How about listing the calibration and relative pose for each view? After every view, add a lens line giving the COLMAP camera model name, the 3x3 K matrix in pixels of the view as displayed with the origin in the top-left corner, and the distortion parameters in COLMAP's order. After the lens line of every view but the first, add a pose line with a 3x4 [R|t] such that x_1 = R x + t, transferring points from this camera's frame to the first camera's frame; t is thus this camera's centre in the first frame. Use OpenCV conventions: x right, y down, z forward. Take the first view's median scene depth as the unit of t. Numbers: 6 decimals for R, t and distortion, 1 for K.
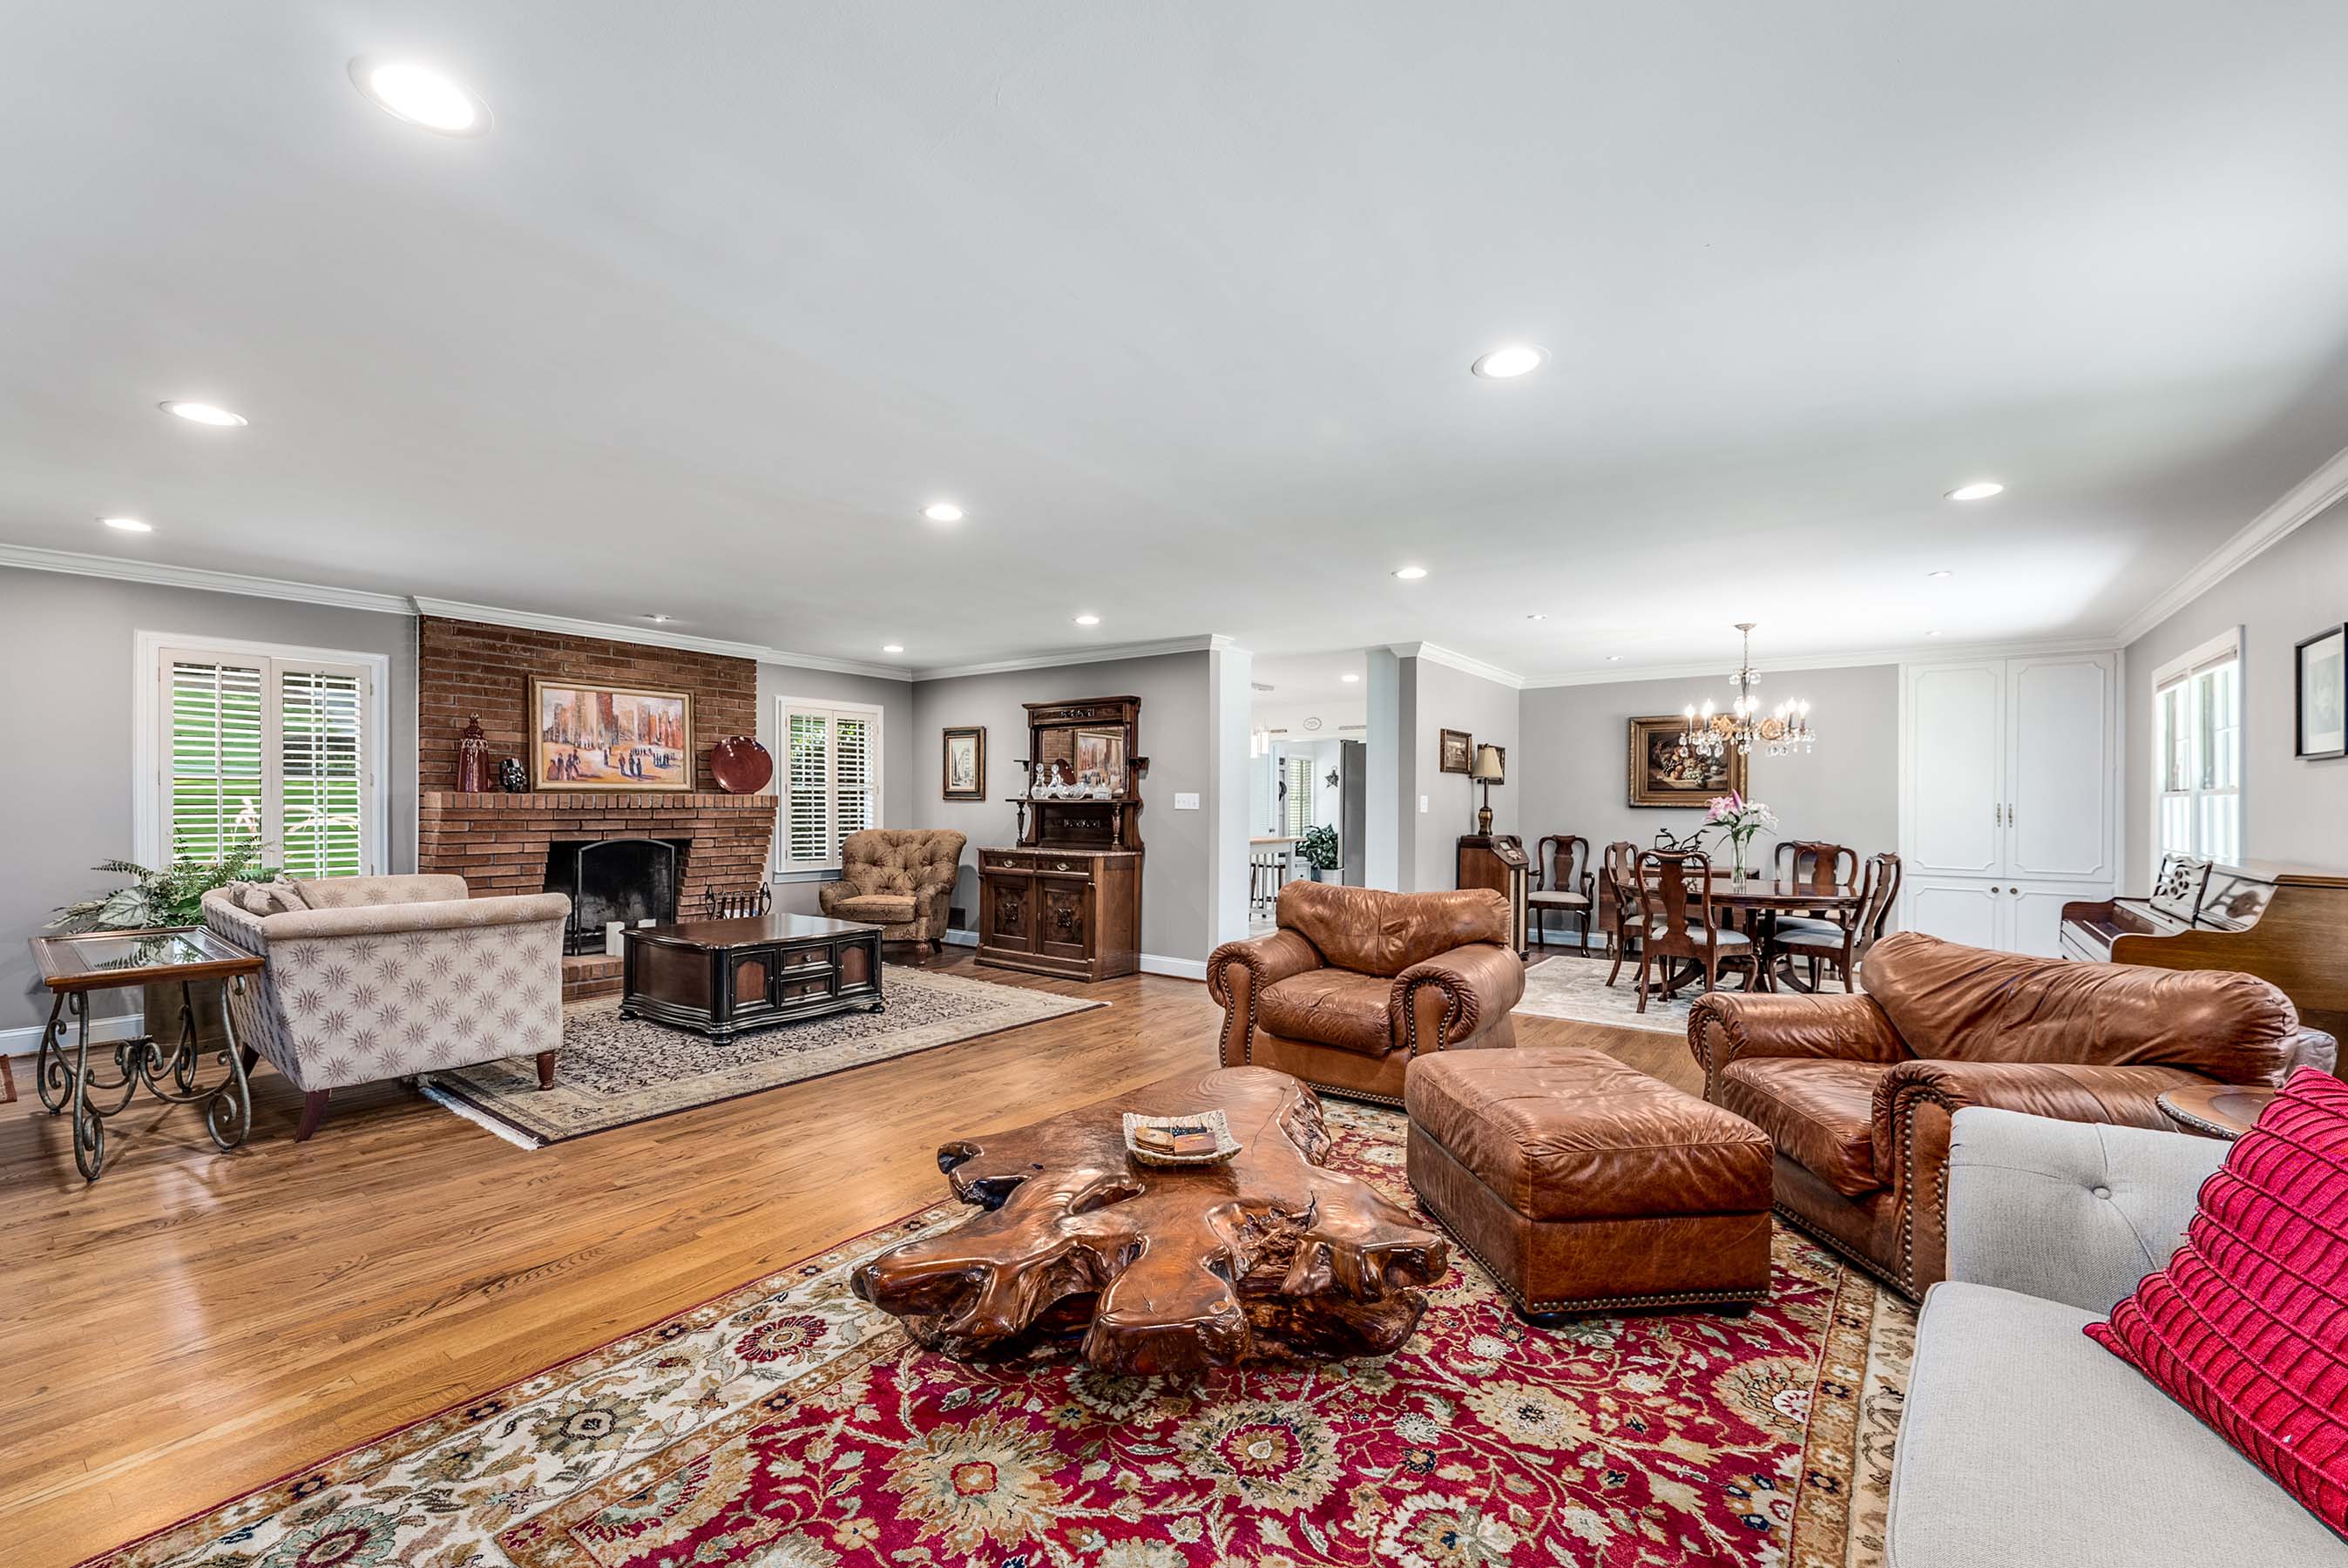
lens RADIAL K [[967.1, 0, 1166.1], [0, 967.1, 806.4], [0, 0, 1]] dist [-0.002513, -0.000159]
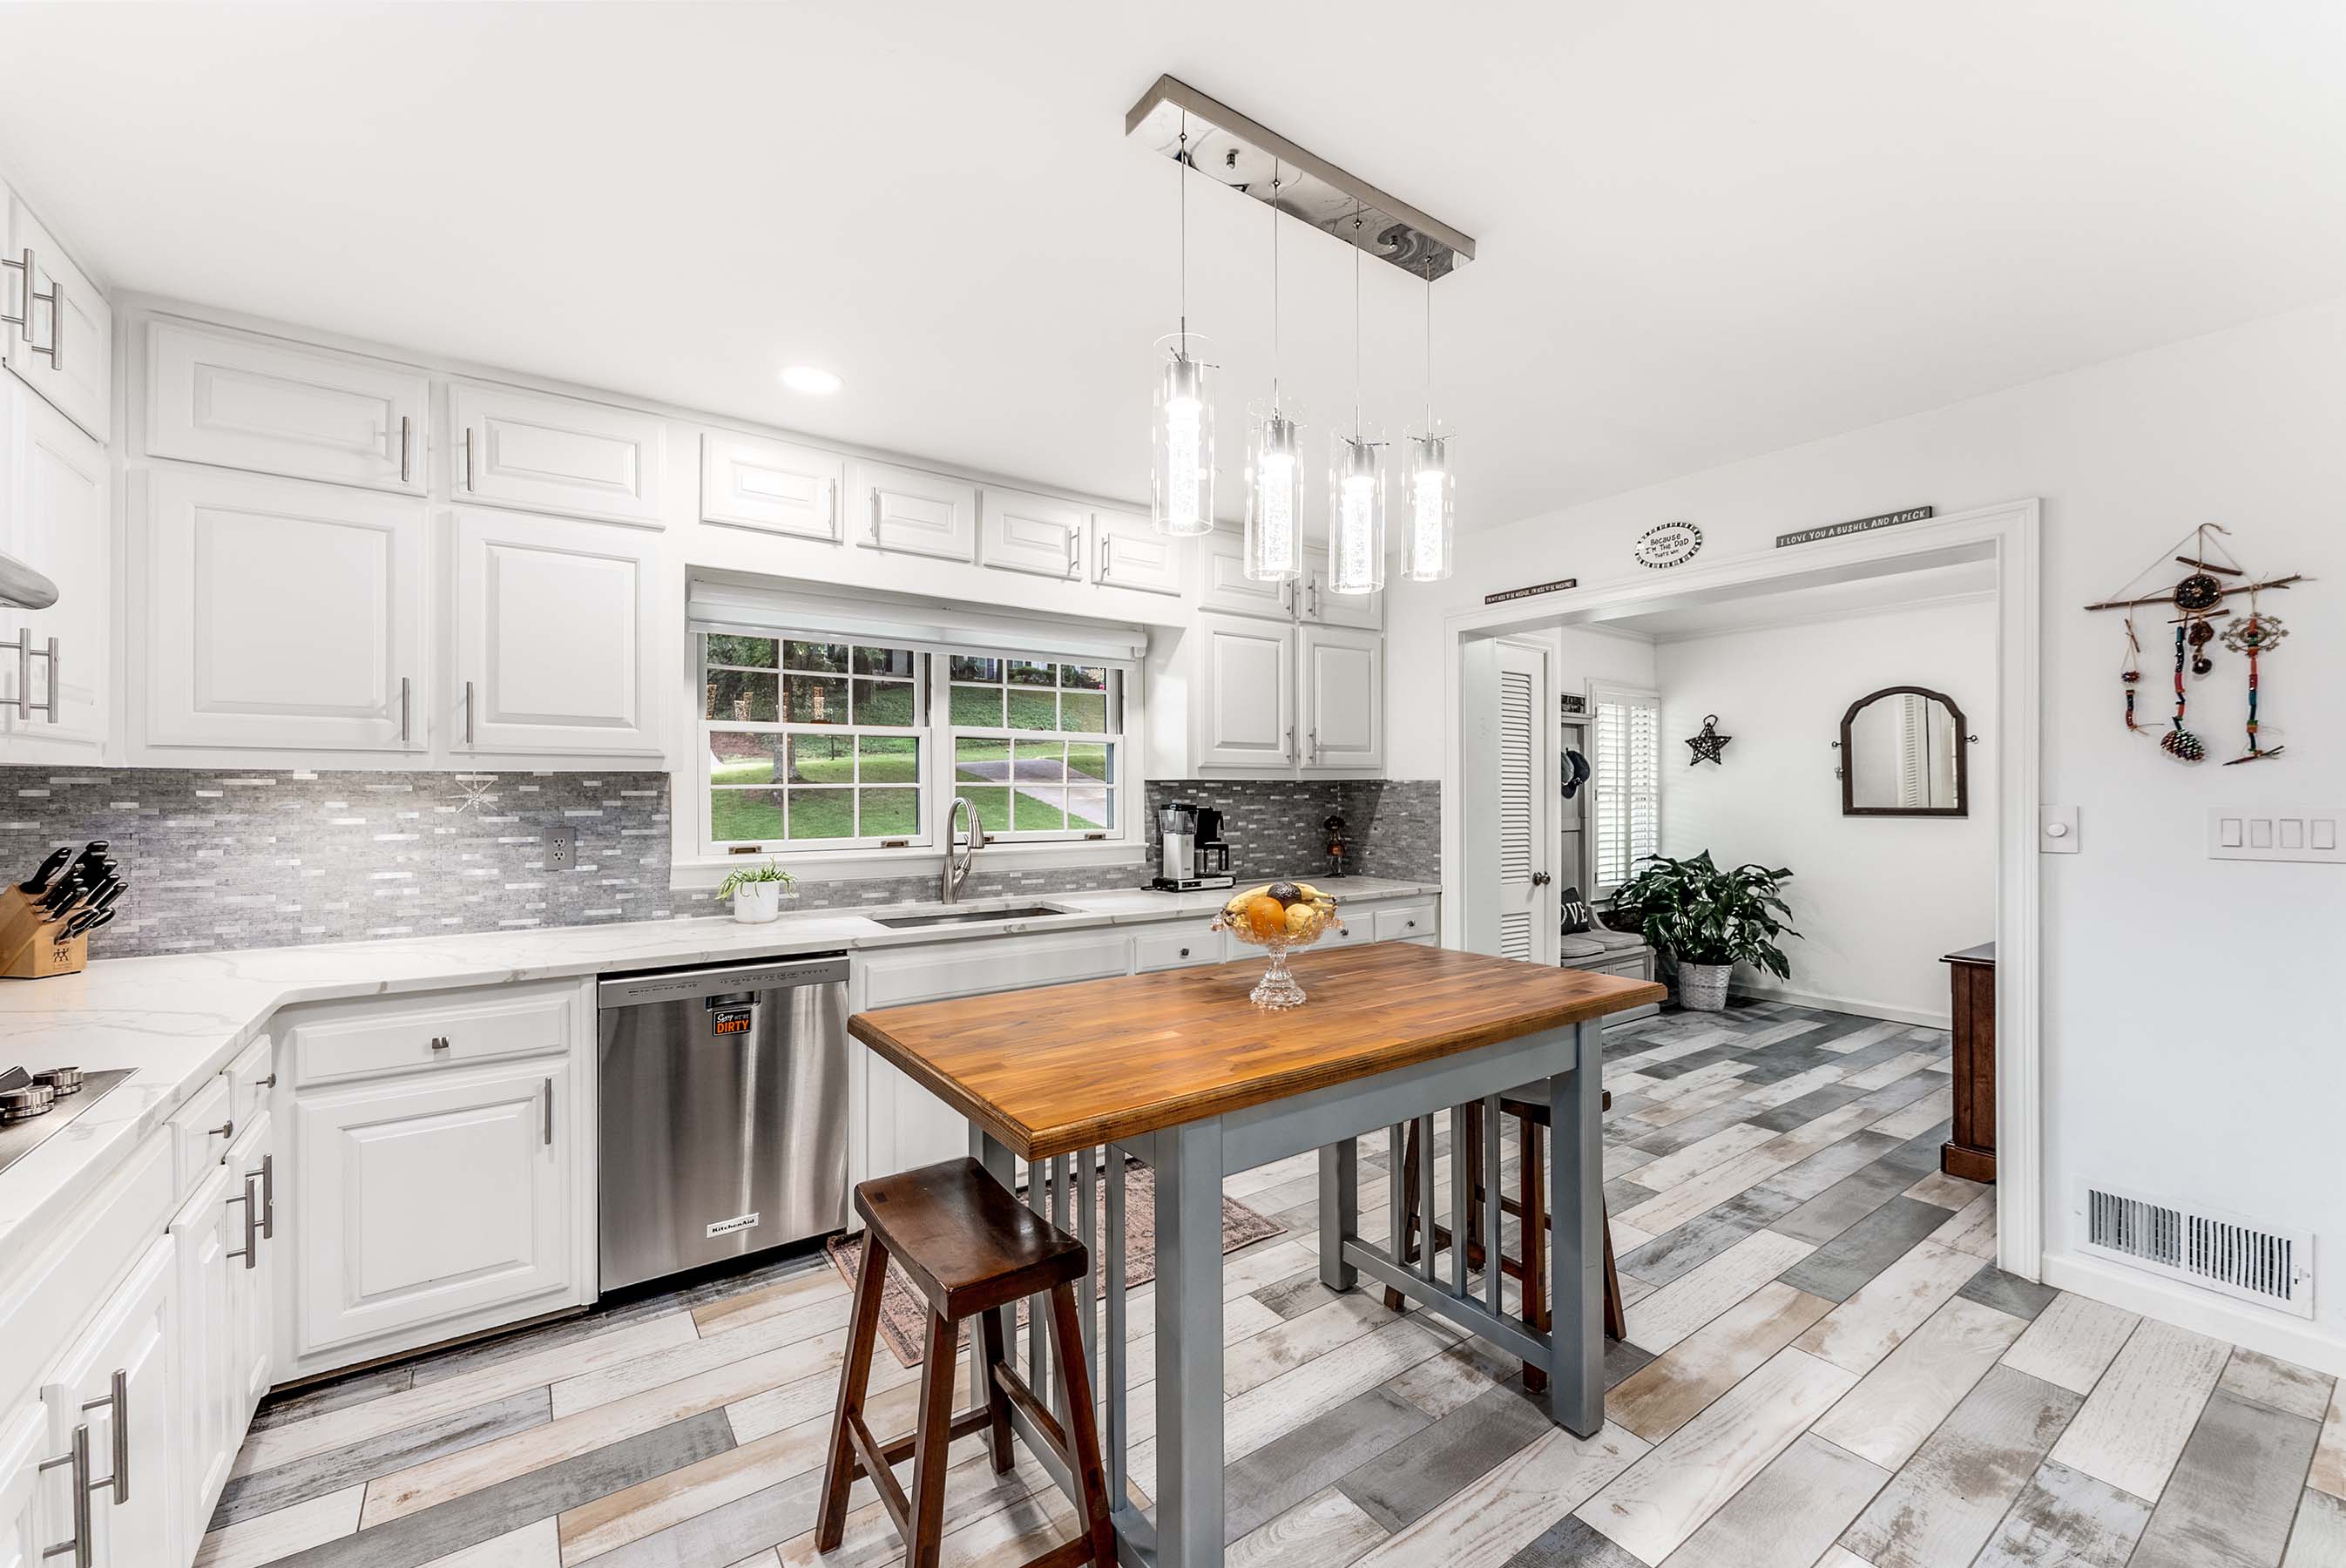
lens RADIAL K [[947.3, 0, 1173.0], [0, 947.3, 784.0], [0, 0, 1]] dist [0.002146, -0.000138]
pose [[0.954380, -0.007781, -0.298492, 0.161221], [0.004261, 0.999914, -0.012442, -0.016185], [0.298563, 0.010603, 0.954331, 1.171449]]
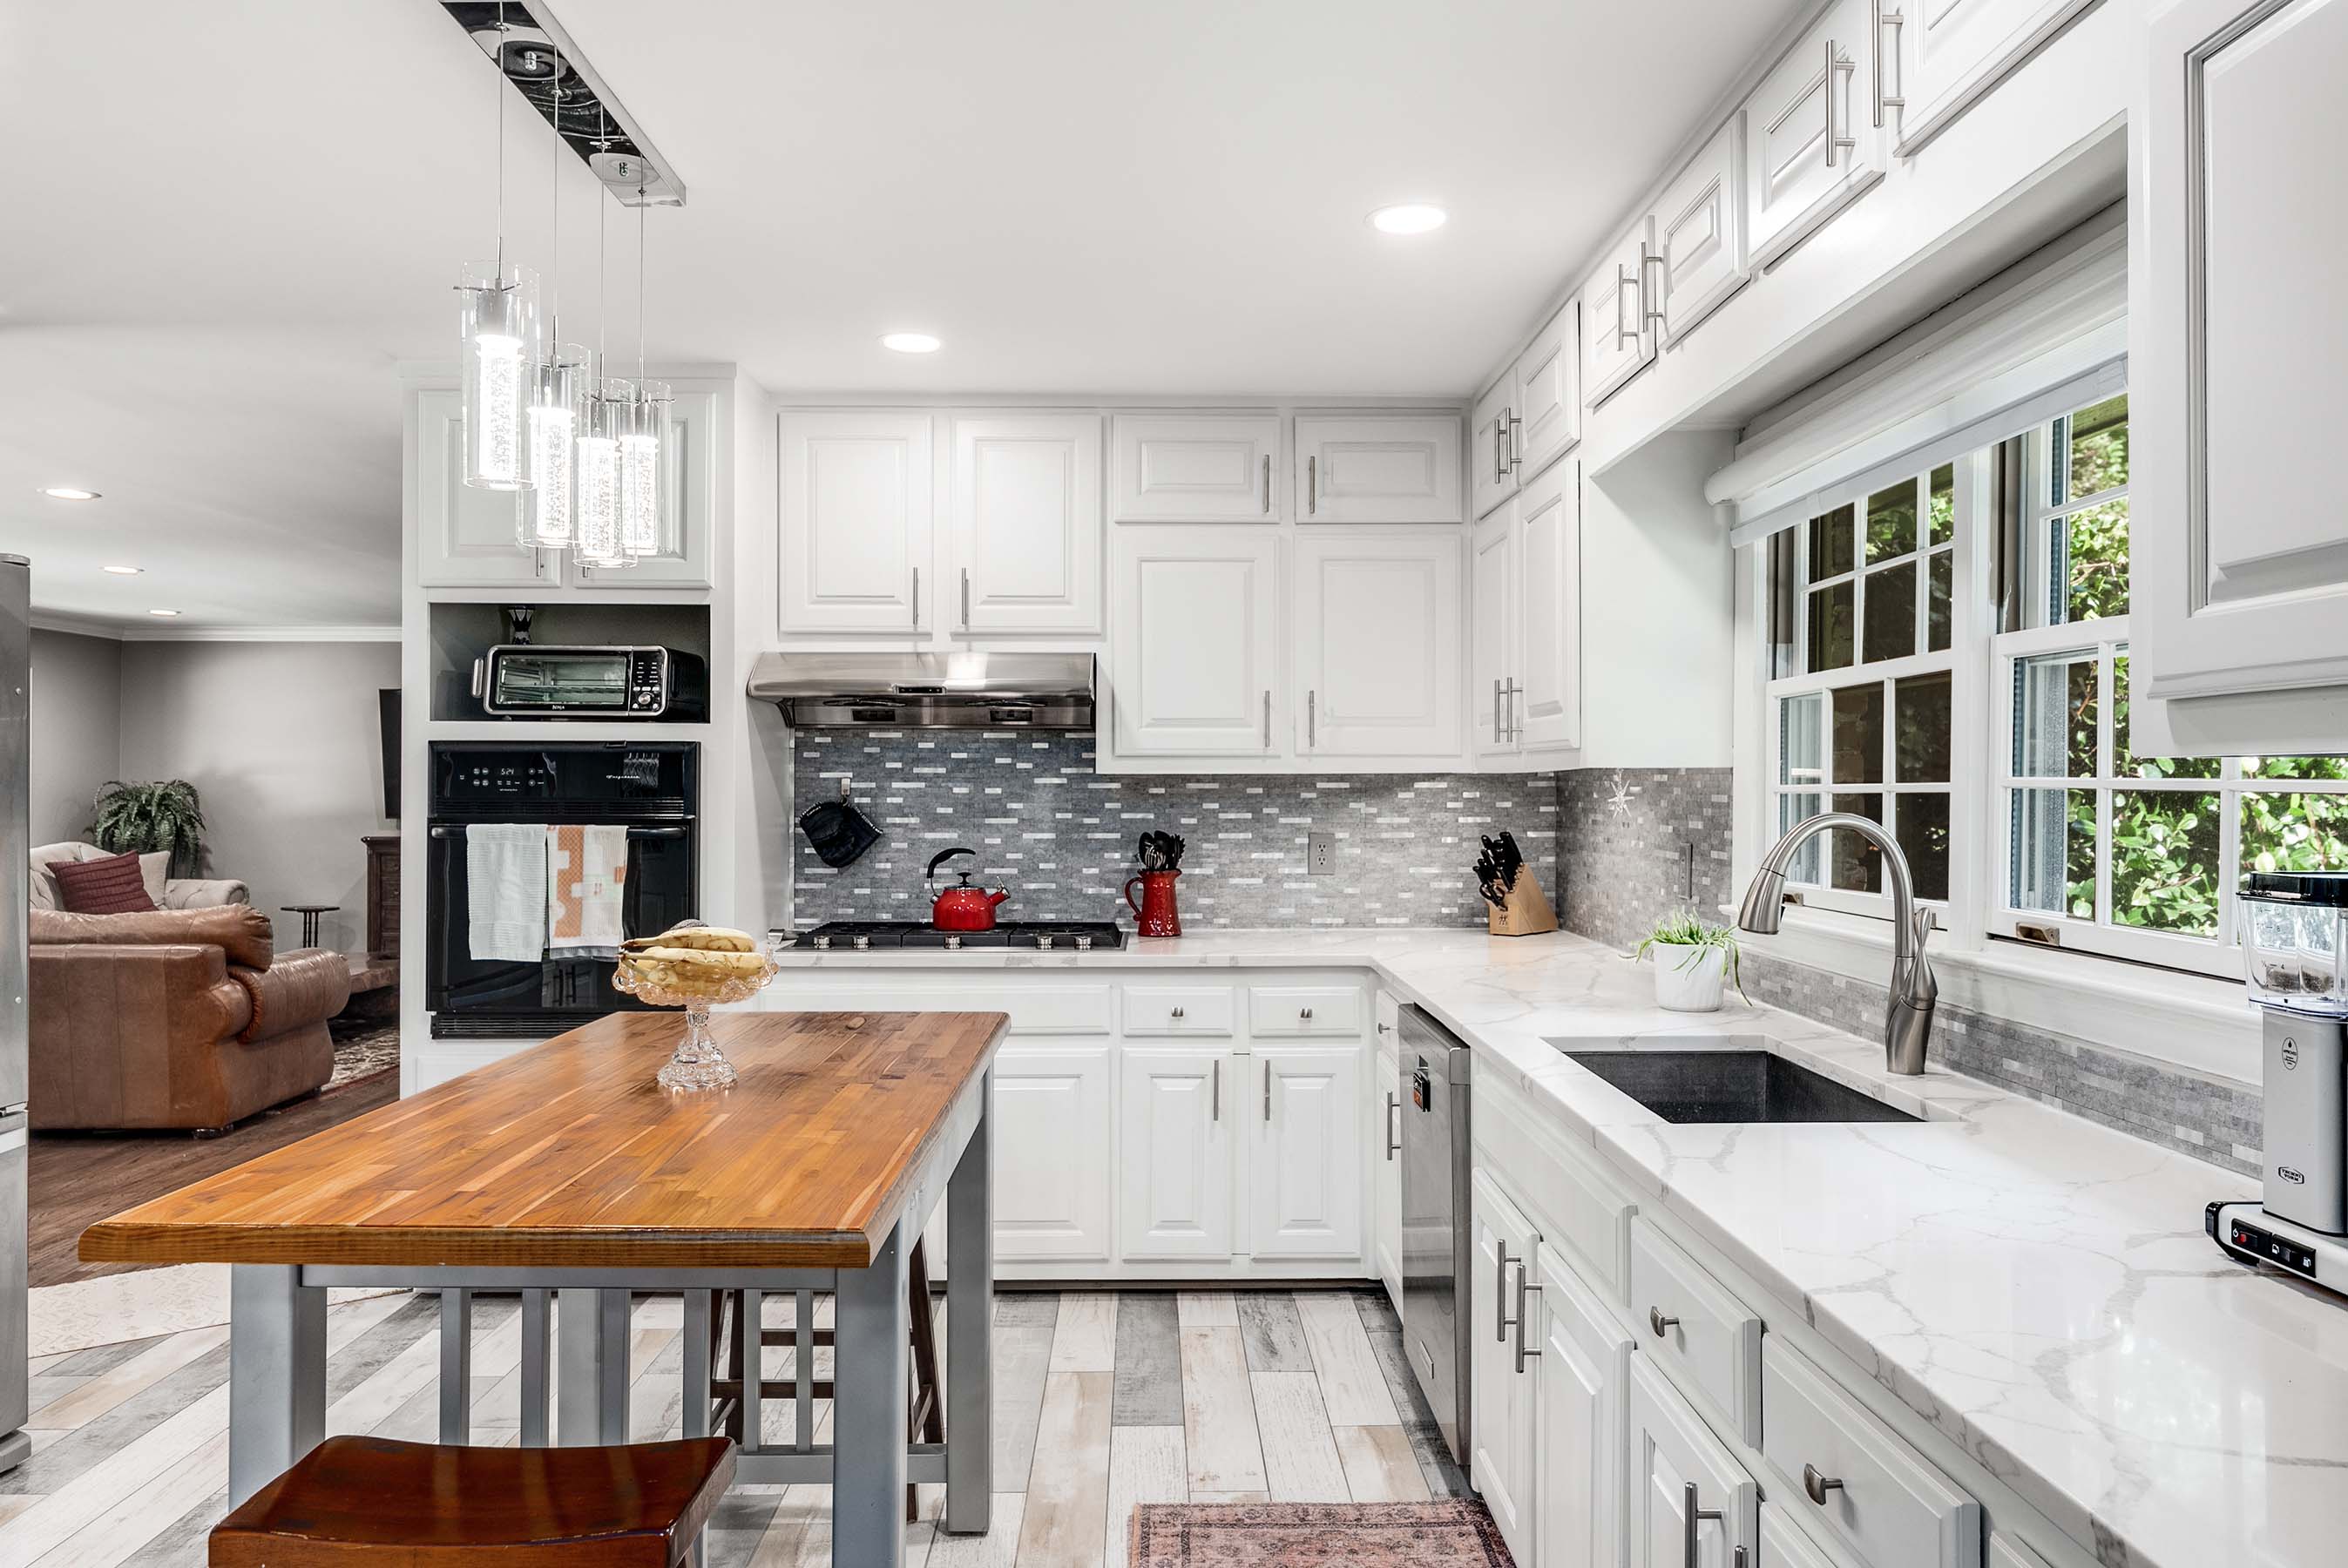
lens RADIAL K [[1577.8, 0, 1170.3], [0, 1577.8, 781.7], [0, 0, 1]] dist [0.008217, -0.003981]
pose [[-0.791094, -0.010291, -0.611609, 0.237474], [-0.011418, 0.999933, -0.002057, -0.020854], [0.611589, 0.005357, -0.791158, 1.802371]]
